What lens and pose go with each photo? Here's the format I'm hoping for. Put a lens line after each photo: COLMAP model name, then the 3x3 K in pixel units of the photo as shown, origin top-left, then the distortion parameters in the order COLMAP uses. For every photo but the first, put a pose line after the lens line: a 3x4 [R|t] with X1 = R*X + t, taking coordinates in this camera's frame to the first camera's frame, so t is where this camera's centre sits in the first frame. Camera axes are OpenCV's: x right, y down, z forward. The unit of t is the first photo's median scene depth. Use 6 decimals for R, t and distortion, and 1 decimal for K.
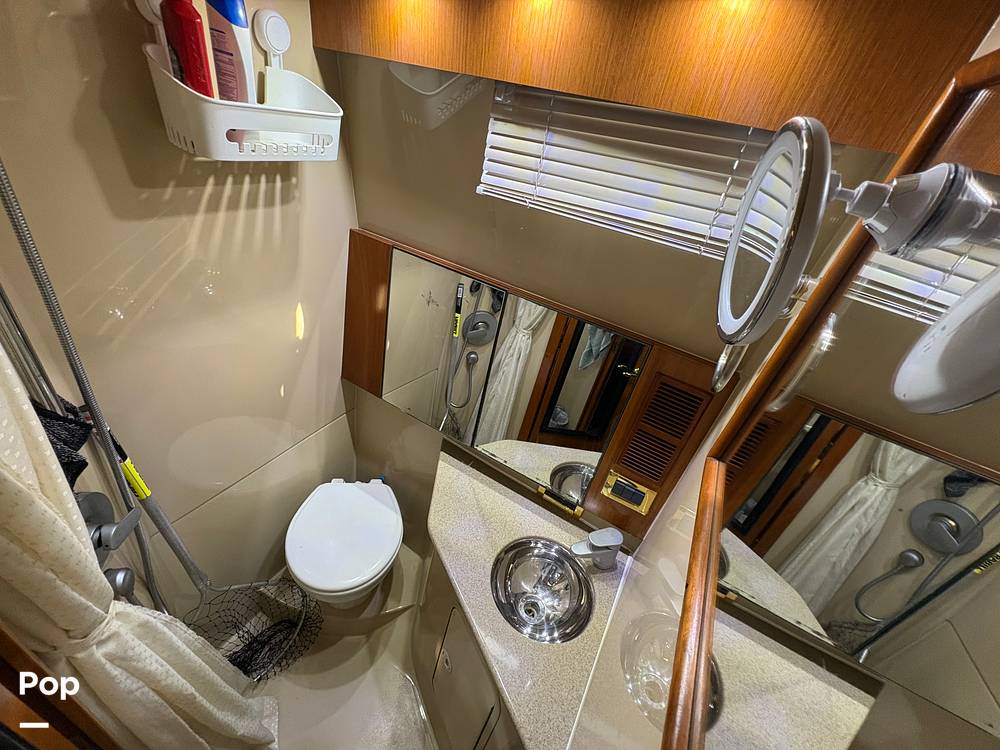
lens RADIAL K [[398.8, 0, 500.8], [0, 398.8, 374.2], [0, 0, 1]] dist [-0.002090, -0.000198]
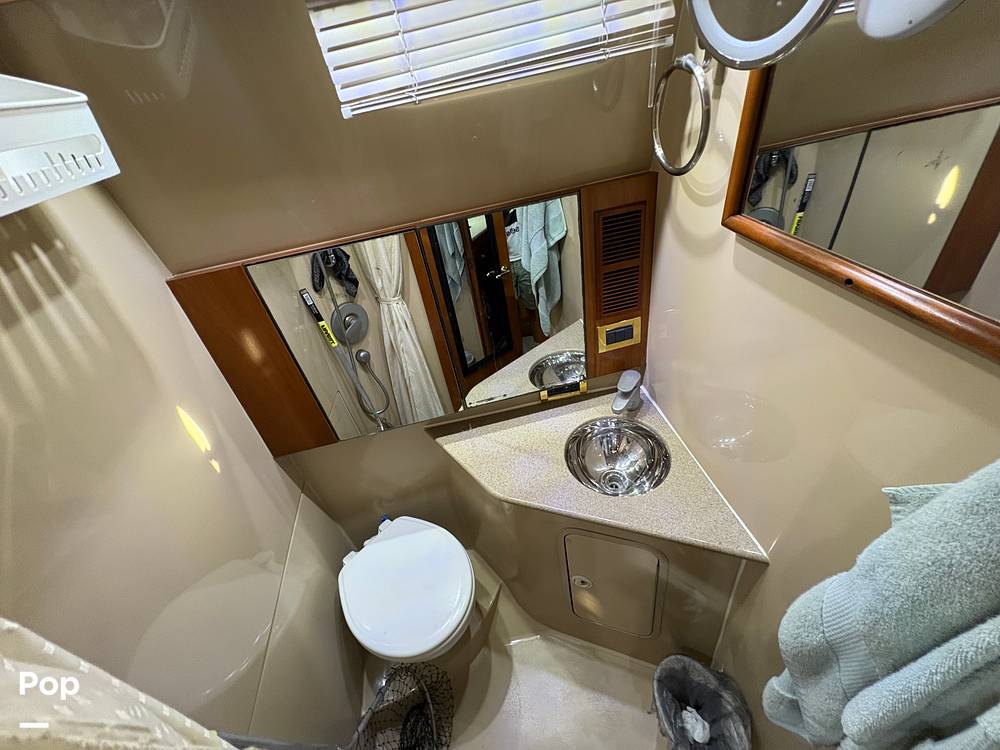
lens RADIAL K [[402.5, 0, 498.9], [0, 402.5, 374.7], [0, 0, 1]] dist [0.000208, -0.000181]
pose [[0.720005, -0.622805, 0.306116, -0.320433], [0.589110, 0.781684, 0.204743, -0.032247], [-0.366801, 0.032920, 0.929717, 0.129827]]
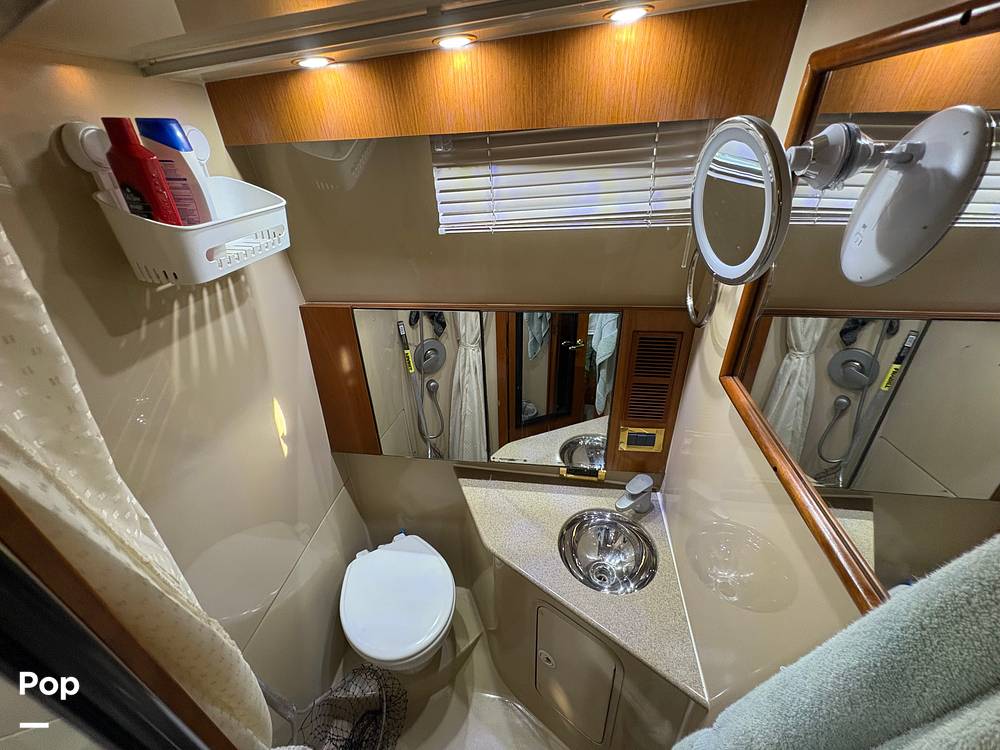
lens RADIAL K [[400.9, 0, 497.5], [0, 400.9, 373.8], [0, 0, 1]] dist [0.000627, 0.000132]
pose [[0.912336, -0.365594, 0.184350, -0.204658], [0.370003, 0.928964, 0.011155, -0.044213], [-0.175333, 0.058033, 0.982797, -0.064620]]
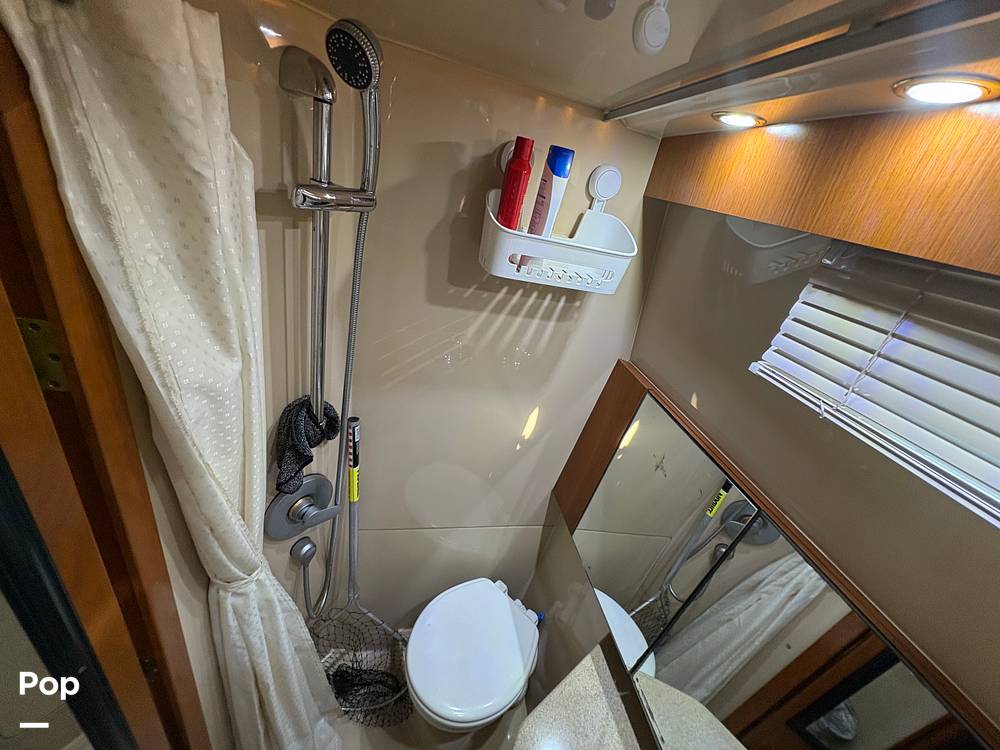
lens RADIAL K [[398.8, 0, 500.8], [0, 398.8, 374.2], [0, 0, 1]] dist [-0.002090, -0.000198]
pose [[0.669513, 0.316844, -0.671835, 0.098331], [-0.491854, 0.866871, -0.081329, -0.137580], [0.556626, 0.384895, 0.736222, 0.185288]]
